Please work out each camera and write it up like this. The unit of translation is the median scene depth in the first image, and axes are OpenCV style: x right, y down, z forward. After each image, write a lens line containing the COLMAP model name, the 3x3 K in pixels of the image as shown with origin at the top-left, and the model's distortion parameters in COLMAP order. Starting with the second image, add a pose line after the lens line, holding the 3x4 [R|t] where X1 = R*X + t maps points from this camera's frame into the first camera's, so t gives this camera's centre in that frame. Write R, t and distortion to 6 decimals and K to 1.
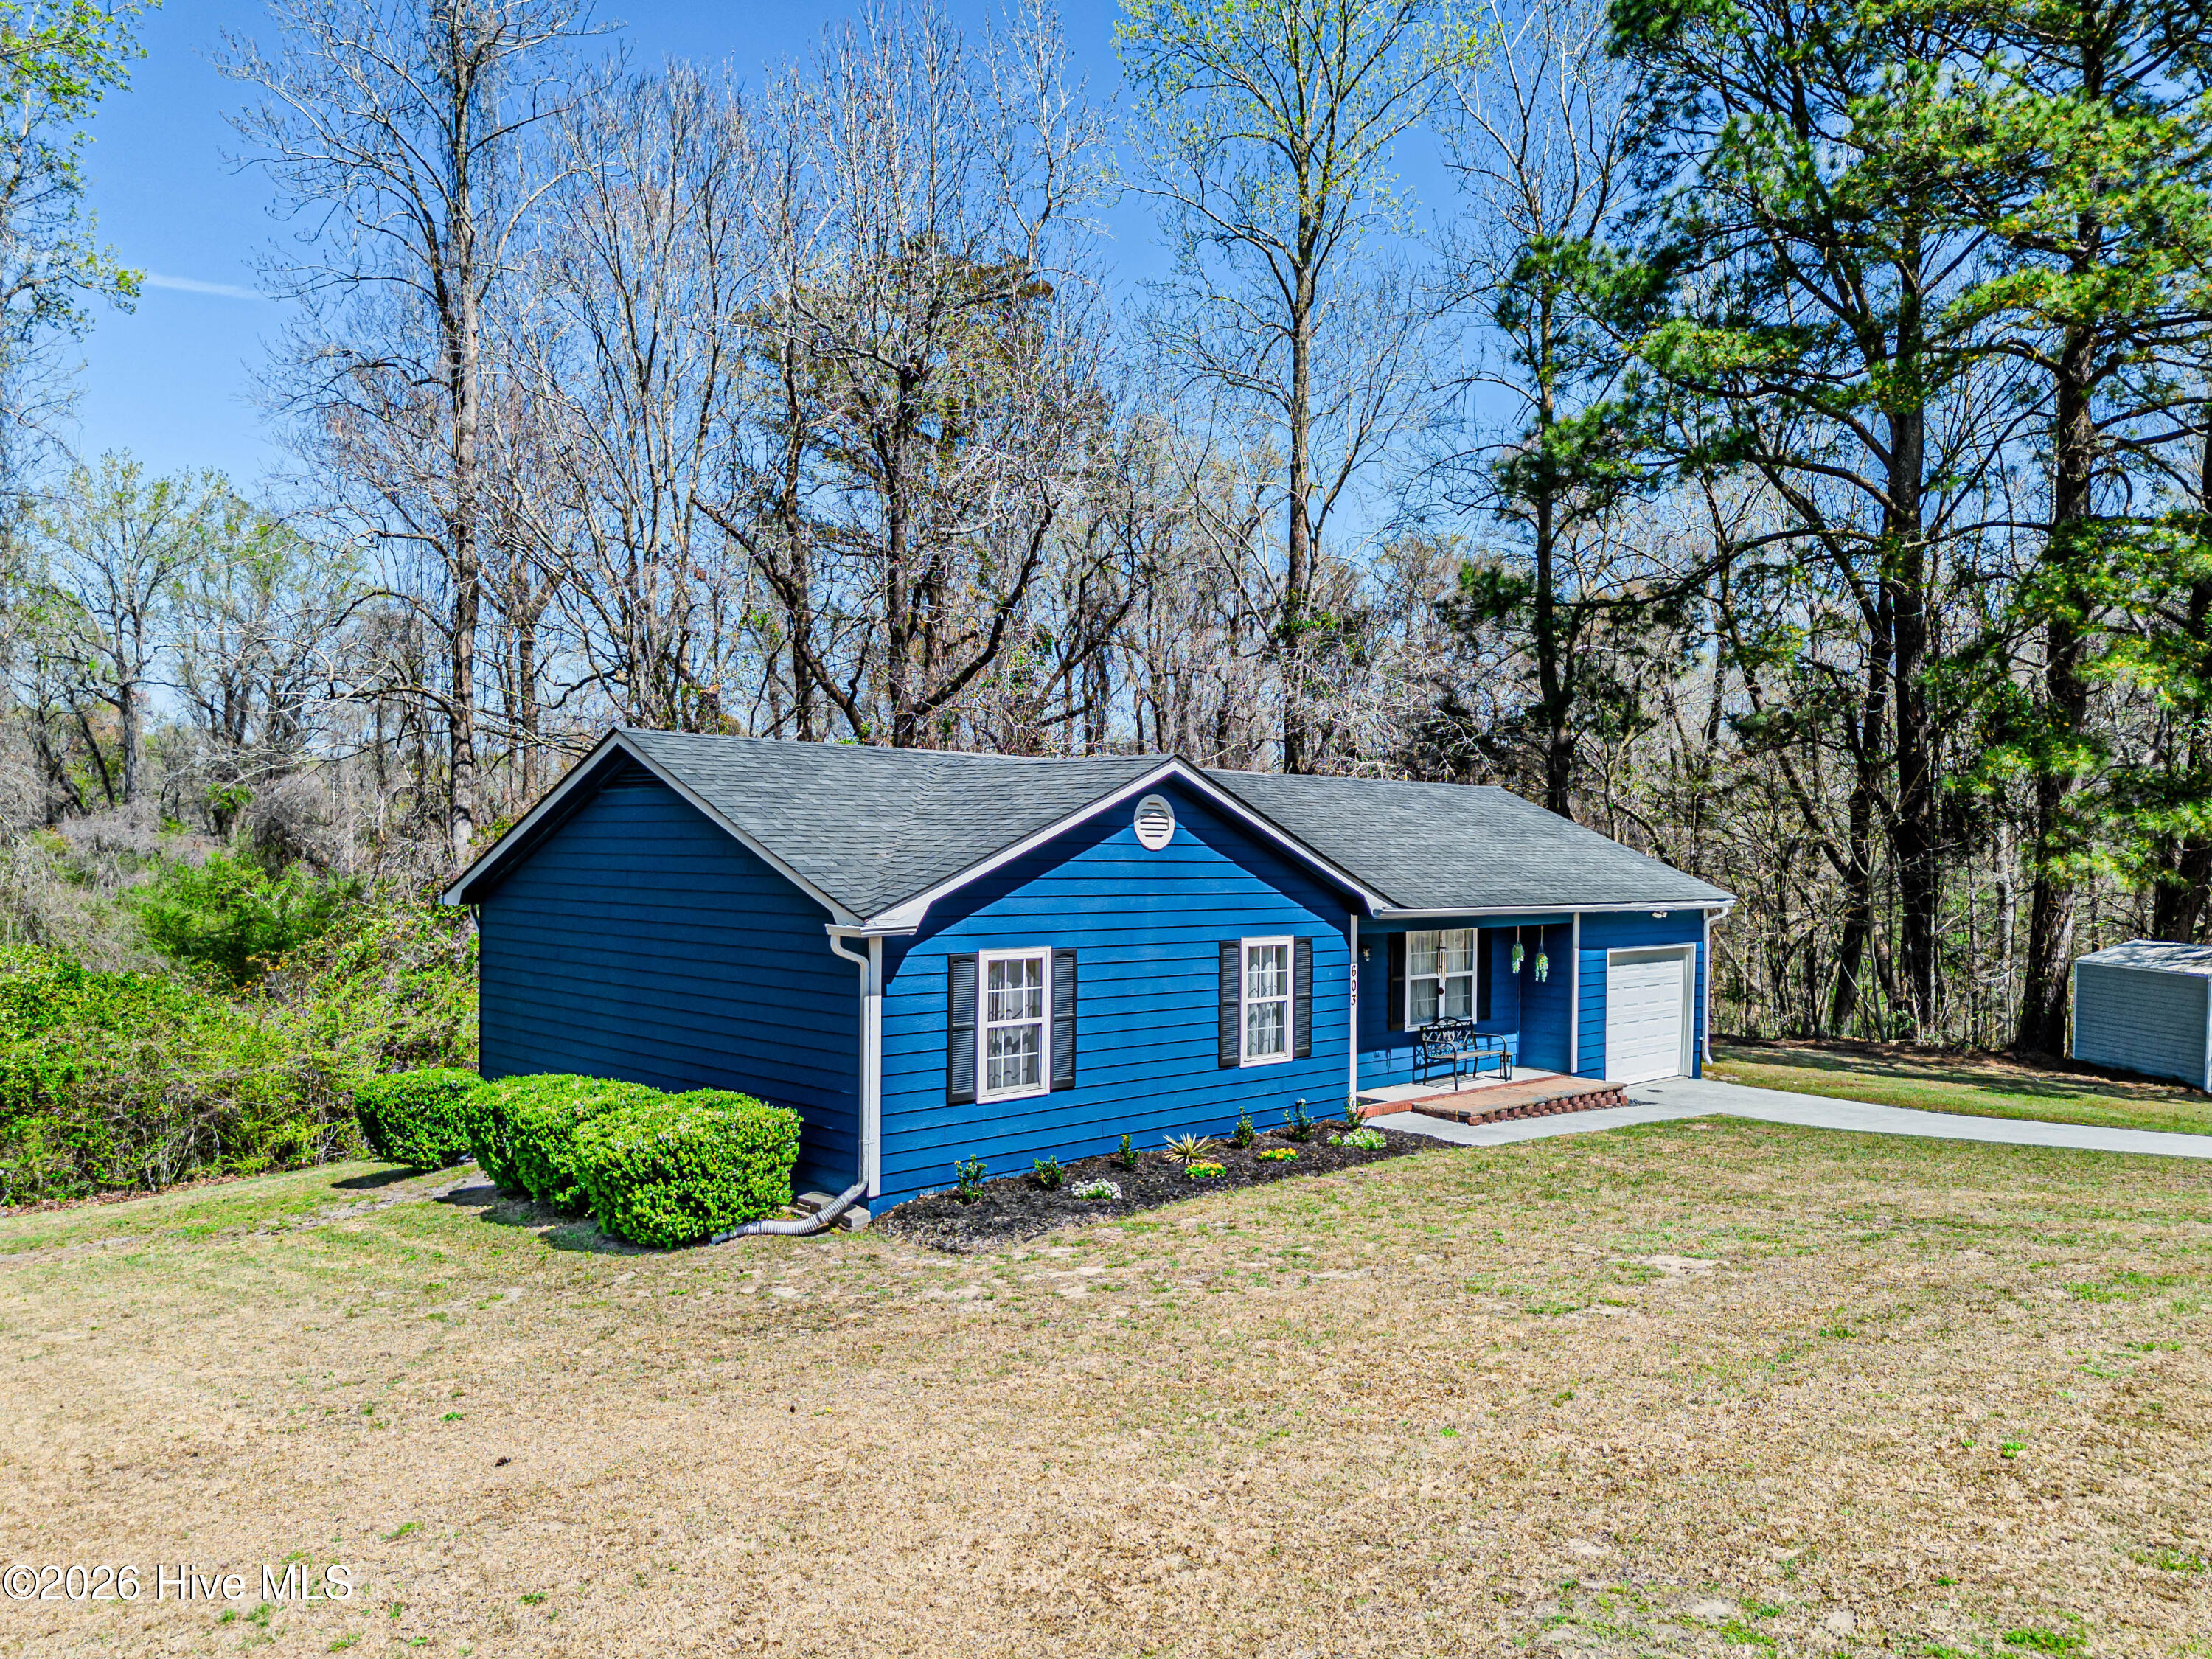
lens RADIAL K [[1583.7, 0, 1163.3], [0, 1583.7, 893.7], [0, 0, 1]] dist [0.058471, -0.057624]
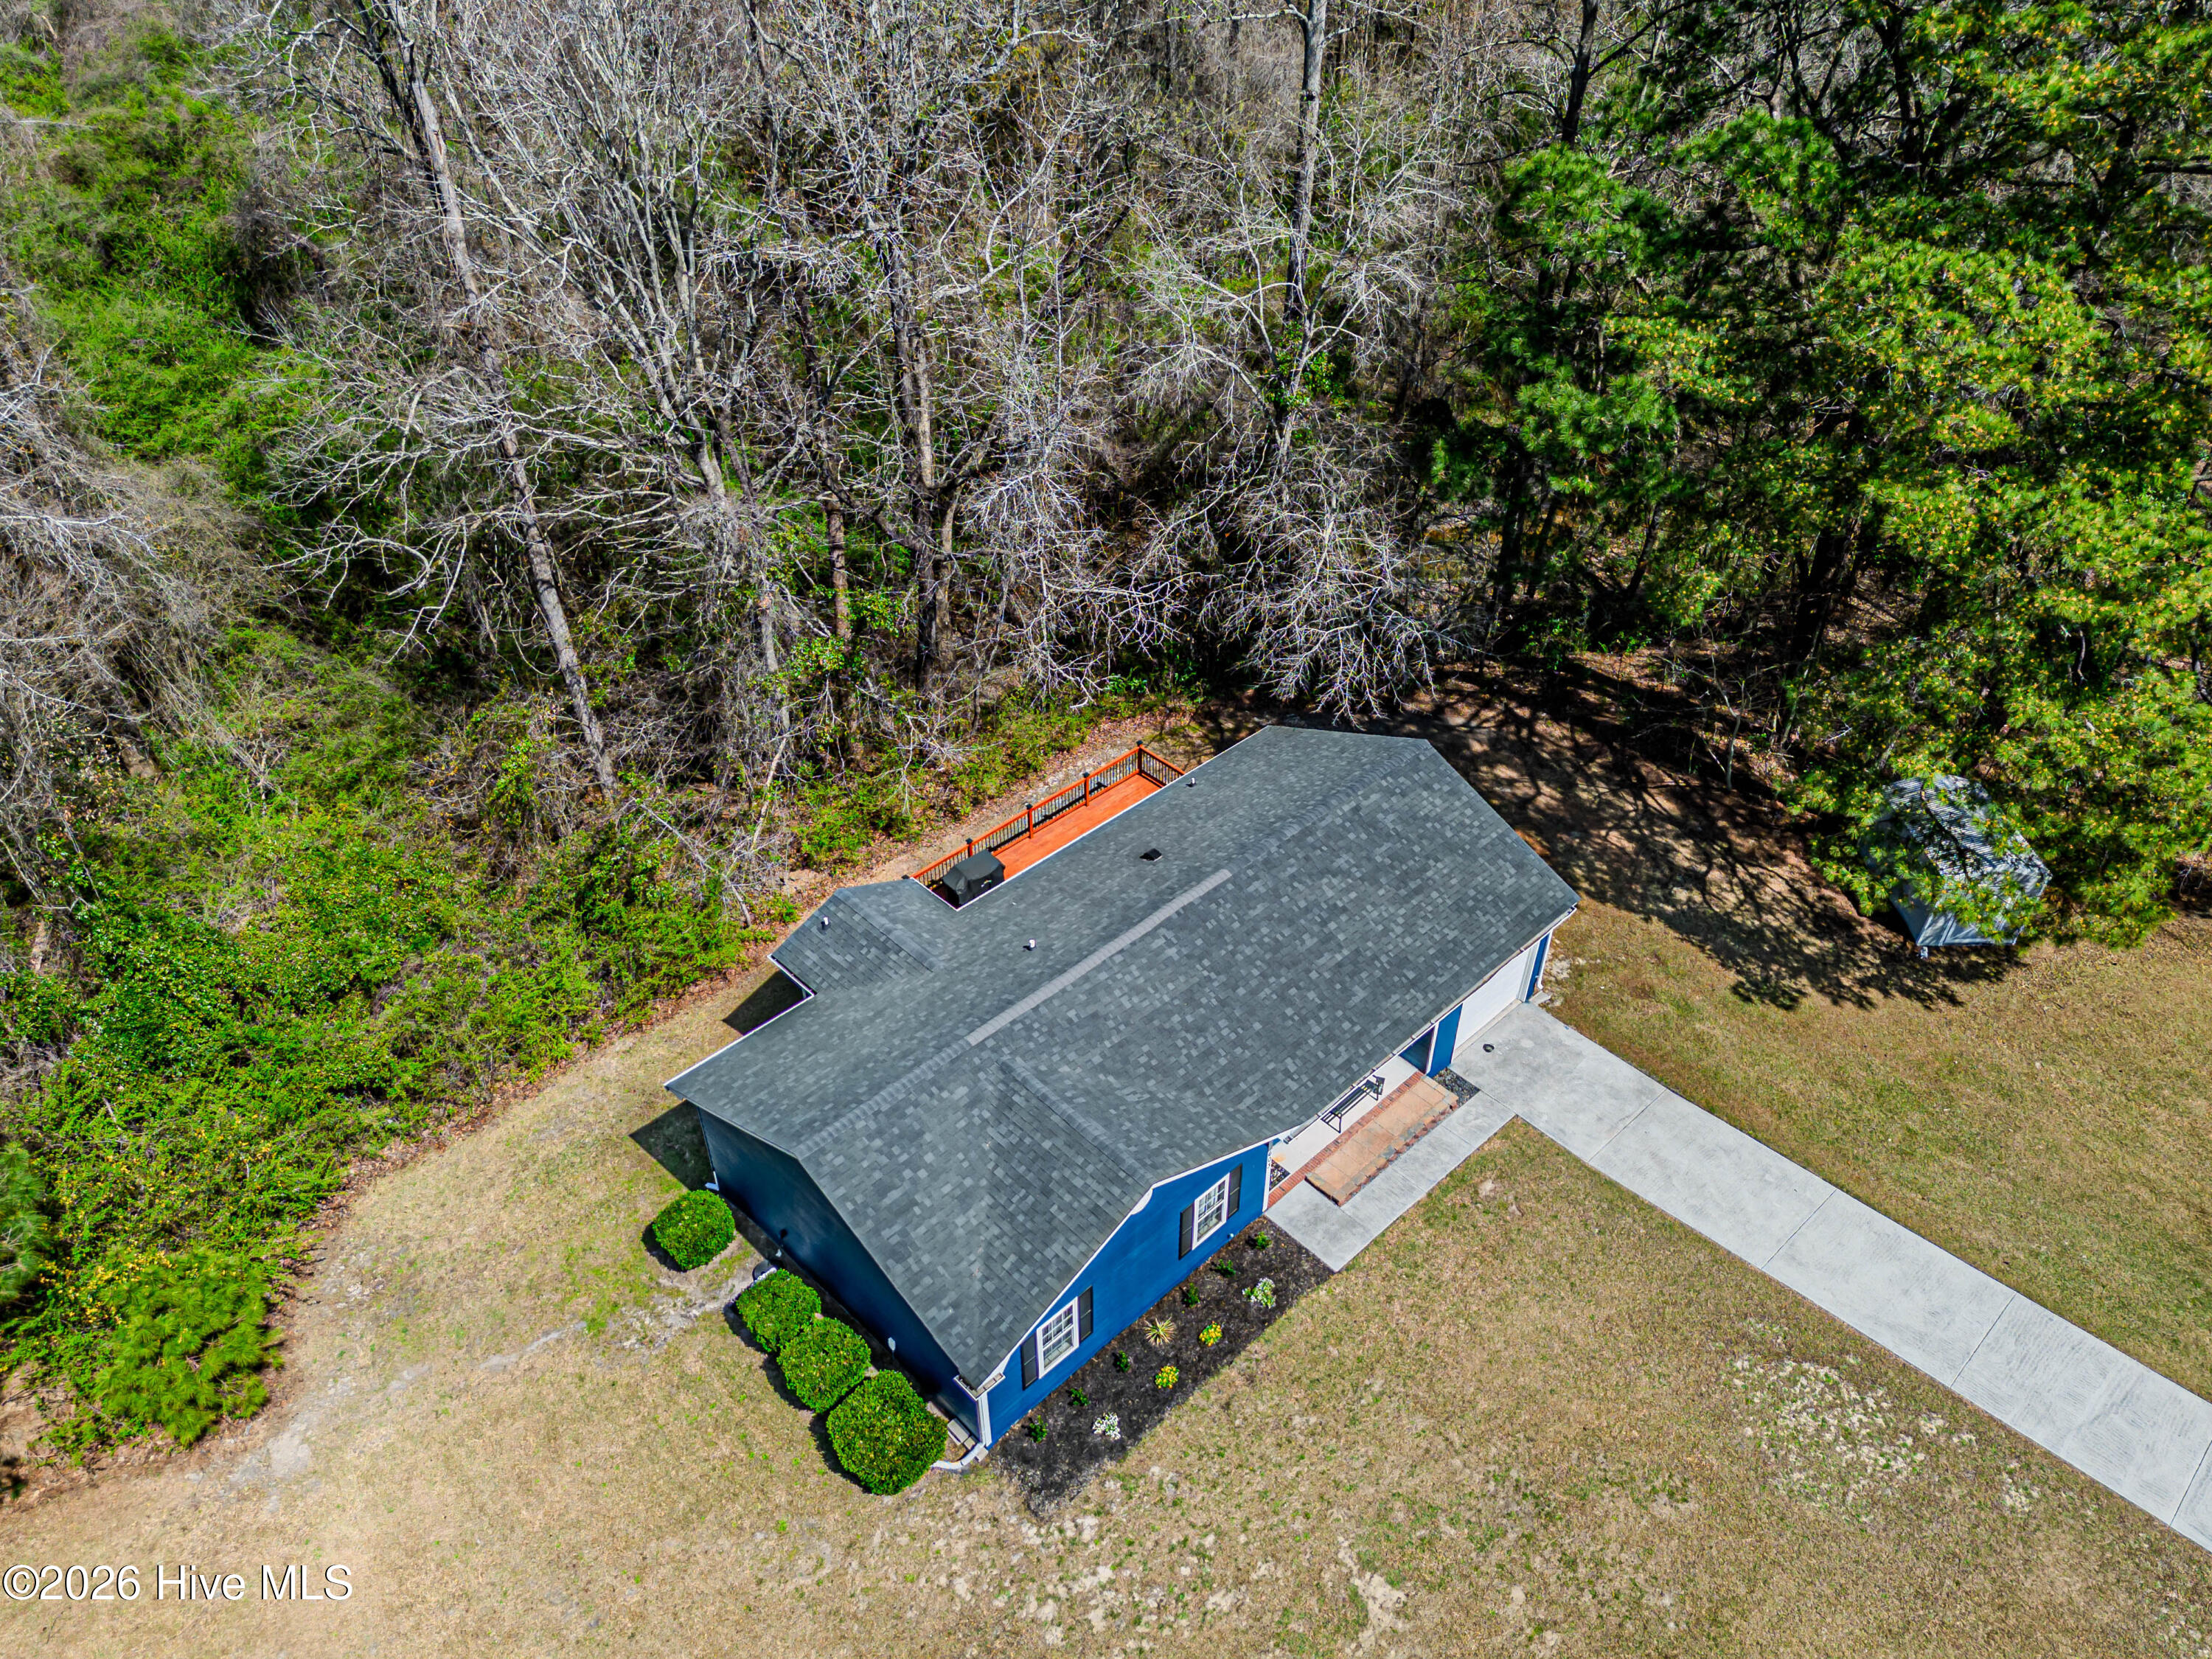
lens RADIAL K [[1583.7, 0, 1163.3], [0, 1583.7, 893.7], [0, 0, 1]] dist [0.058471, -0.057624]
pose [[0.999913, 0.013058, -0.001995, 0.017038], [-0.008767, 0.768972, 0.639223, -1.250494], [0.009882, -0.639149, 0.769019, -0.034119]]
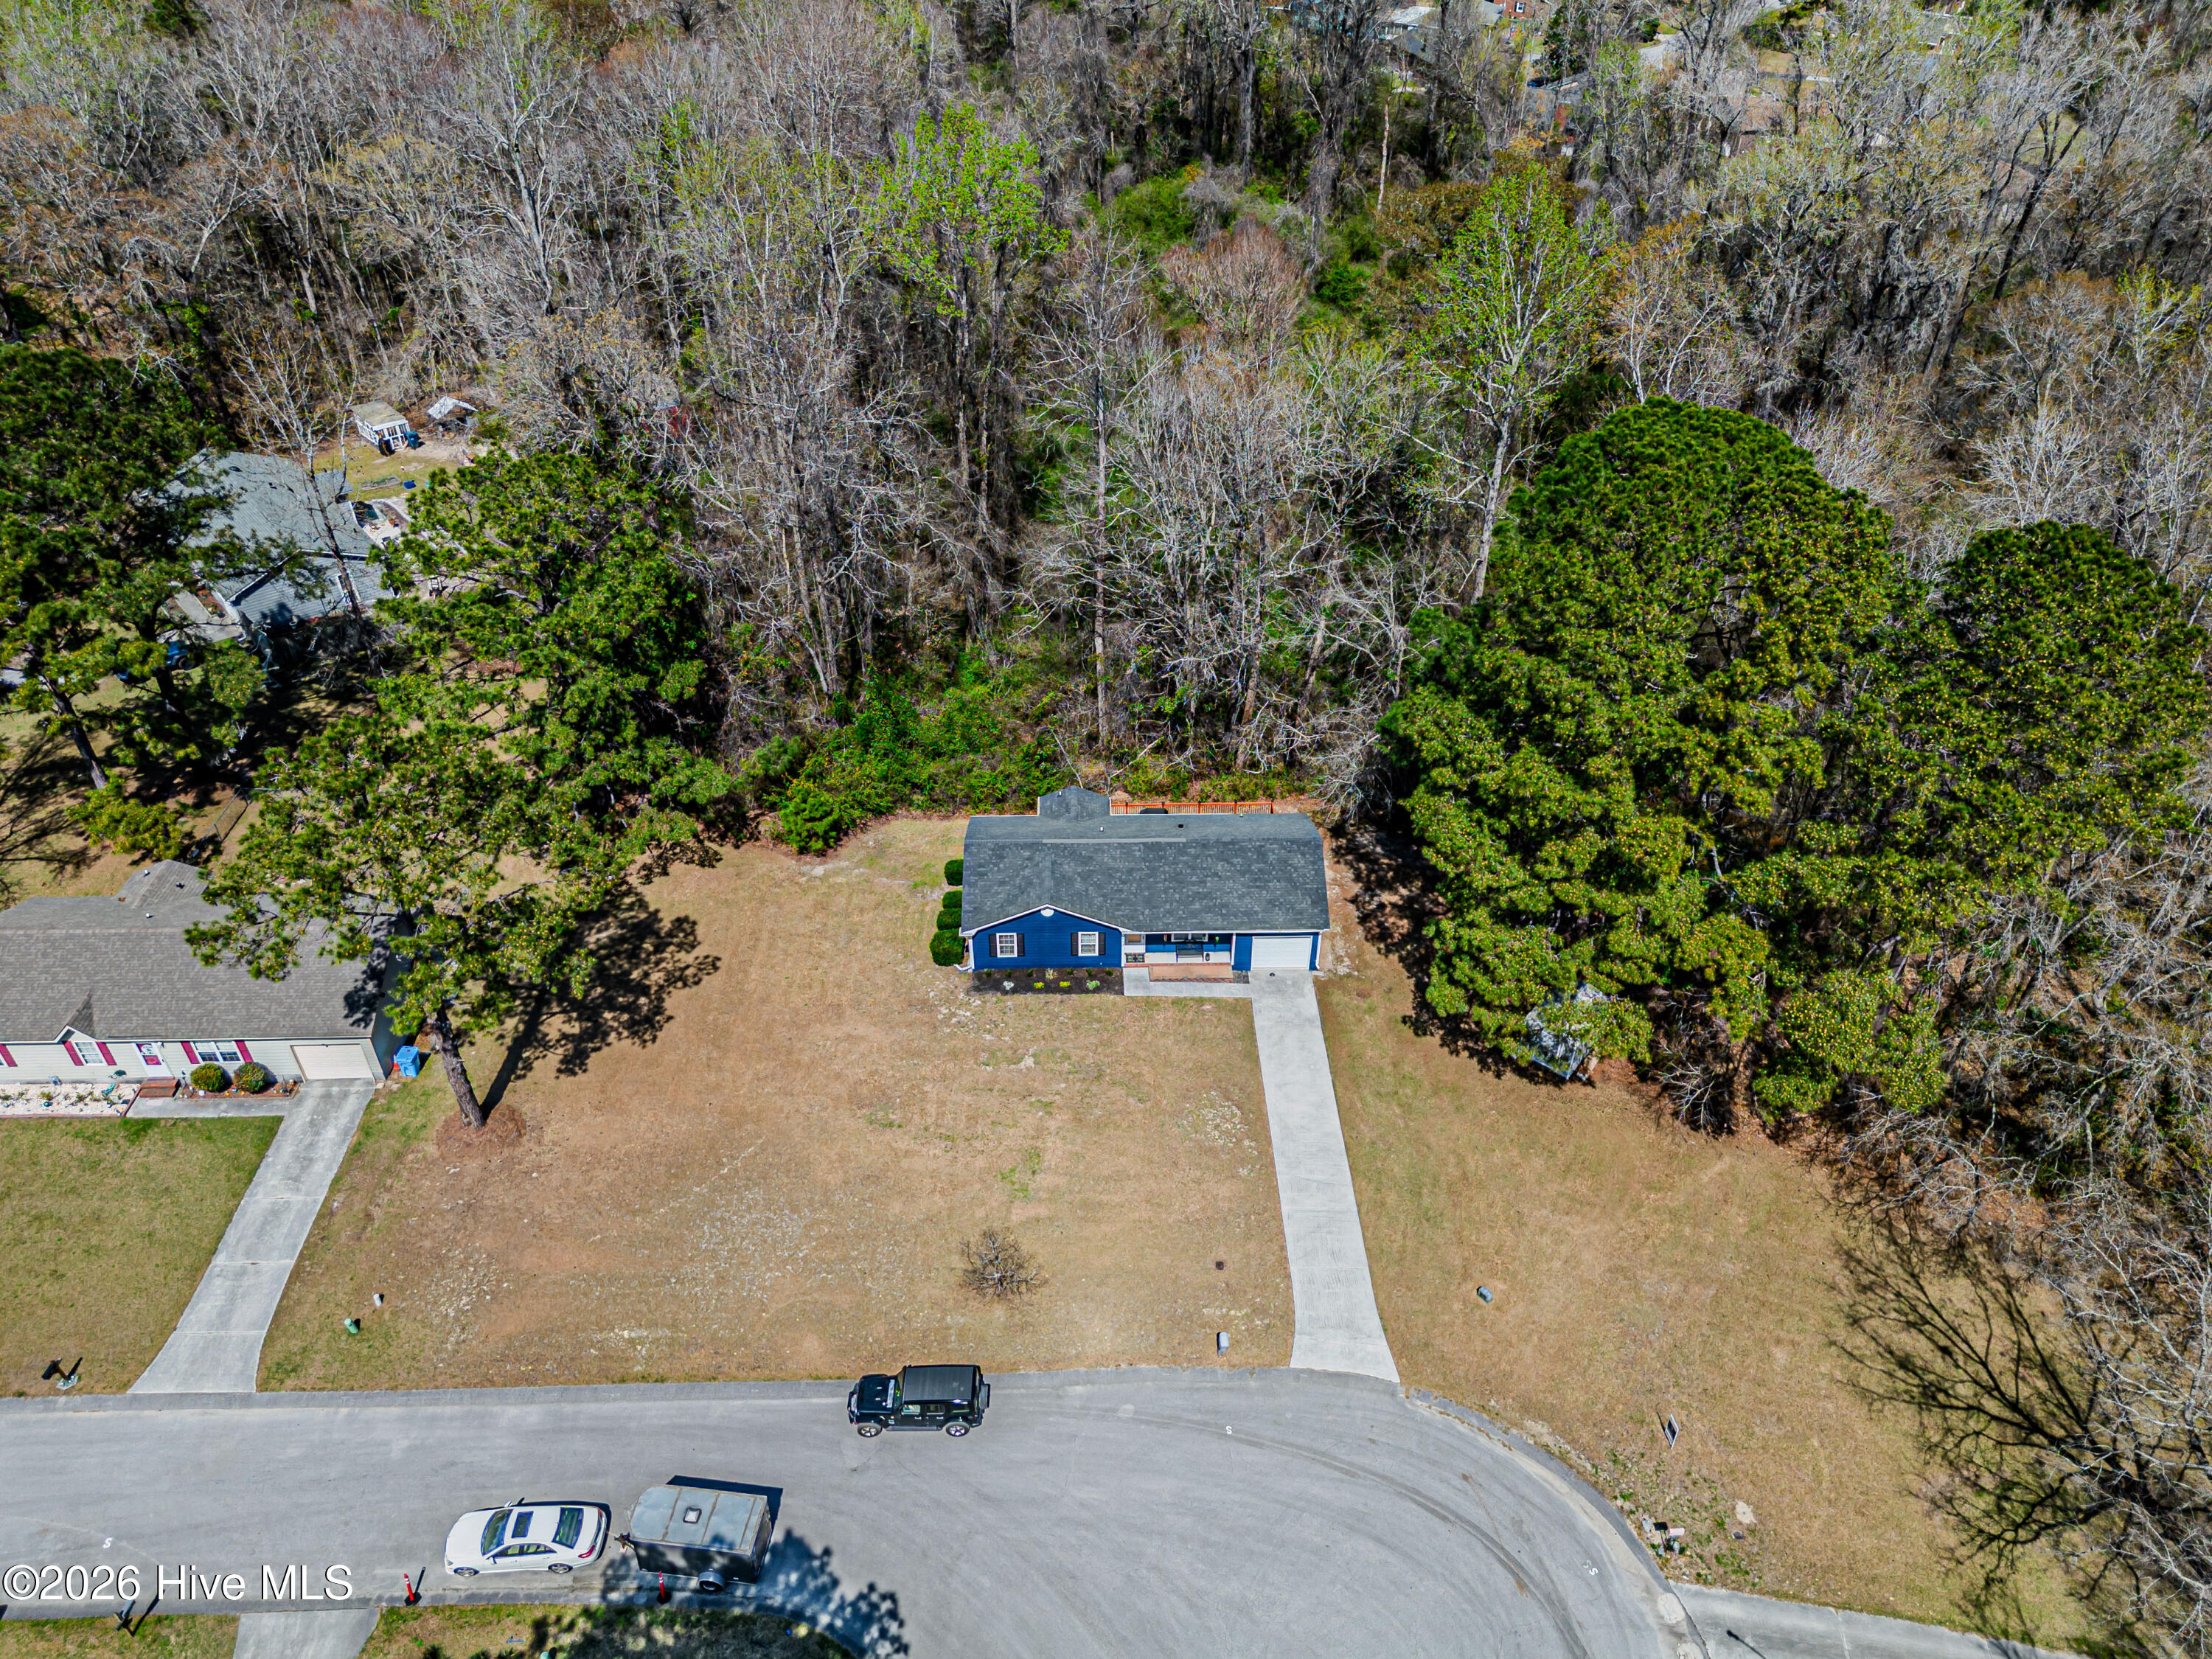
lens RADIAL K [[1618.9, 0, 1143.7], [0, 1618.9, 890.8], [0, 0, 1]] dist [0.065905, -0.068127]
pose [[0.725527, 0.432958, -0.534937, 2.415872], [-0.024673, 0.793171, 0.608500, -2.663829], [0.687751, -0.428285, 0.586149, -1.326712]]
